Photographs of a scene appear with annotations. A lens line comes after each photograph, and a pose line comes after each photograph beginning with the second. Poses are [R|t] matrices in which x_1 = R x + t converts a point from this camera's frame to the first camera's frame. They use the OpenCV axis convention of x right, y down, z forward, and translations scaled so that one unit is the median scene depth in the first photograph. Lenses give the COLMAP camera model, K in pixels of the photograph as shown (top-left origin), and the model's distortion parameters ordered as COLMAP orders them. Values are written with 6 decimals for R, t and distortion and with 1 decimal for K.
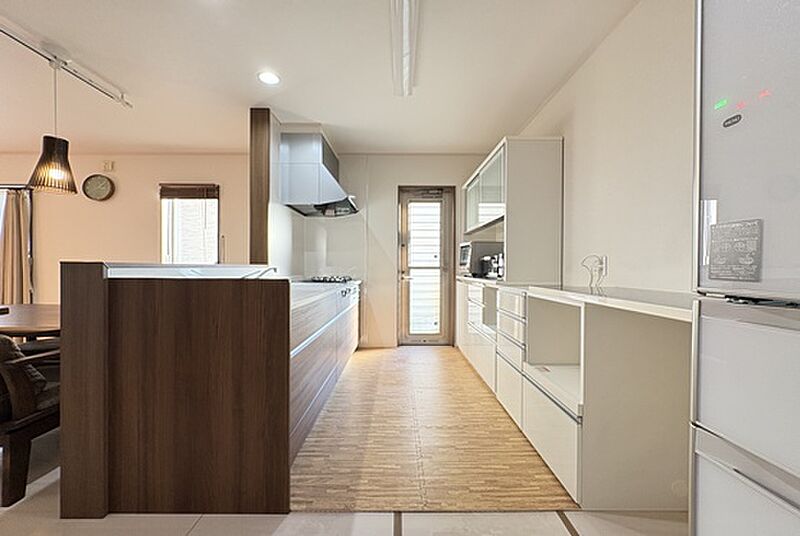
lens RADIAL K [[320.5, 0, 400.7], [0, 320.5, 268.1], [0, 0, 1]] dist [0.000175, -0.000311]
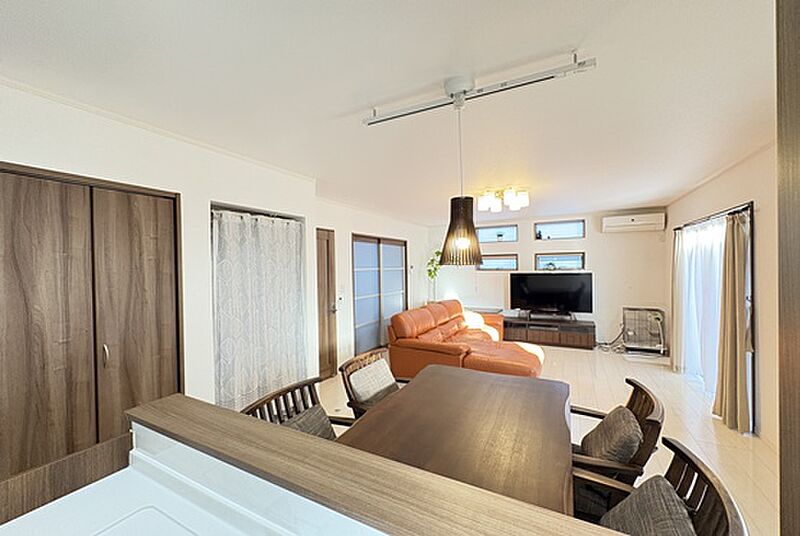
lens RADIAL K [[321.2, 0, 400.0], [0, 321.2, 268.0], [0, 0, 1]] dist [-0.002542, -0.000714]
pose [[-0.475252, 0.008555, -0.879808, -0.171937], [0.011799, 0.999925, 0.003349, -0.127260], [0.879771, -0.008789, -0.475317, 0.658865]]
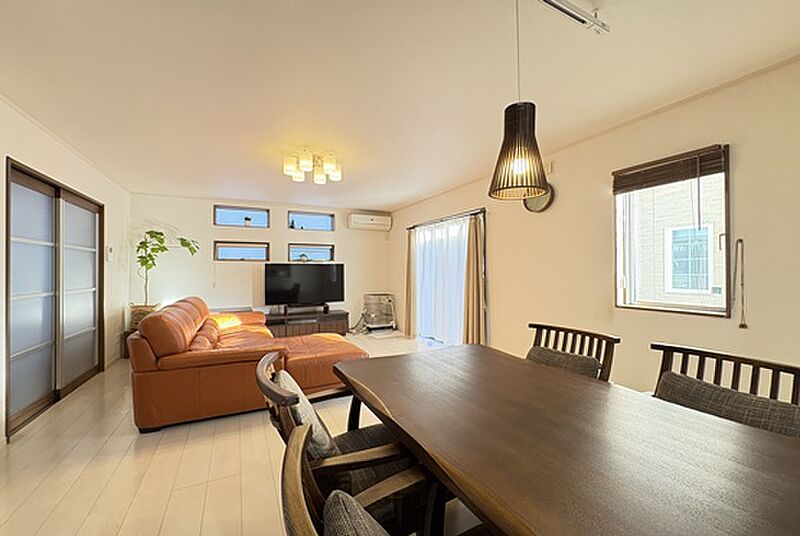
lens RADIAL K [[320.5, 0, 400.7], [0, 320.5, 268.1], [0, 0, 1]] dist [0.000175, -0.000311]
pose [[0.450505, -0.011615, -0.892698, -0.344283], [0.004276, 0.999932, -0.010852, -0.052680], [0.892763, 0.001072, 0.450524, 0.284524]]
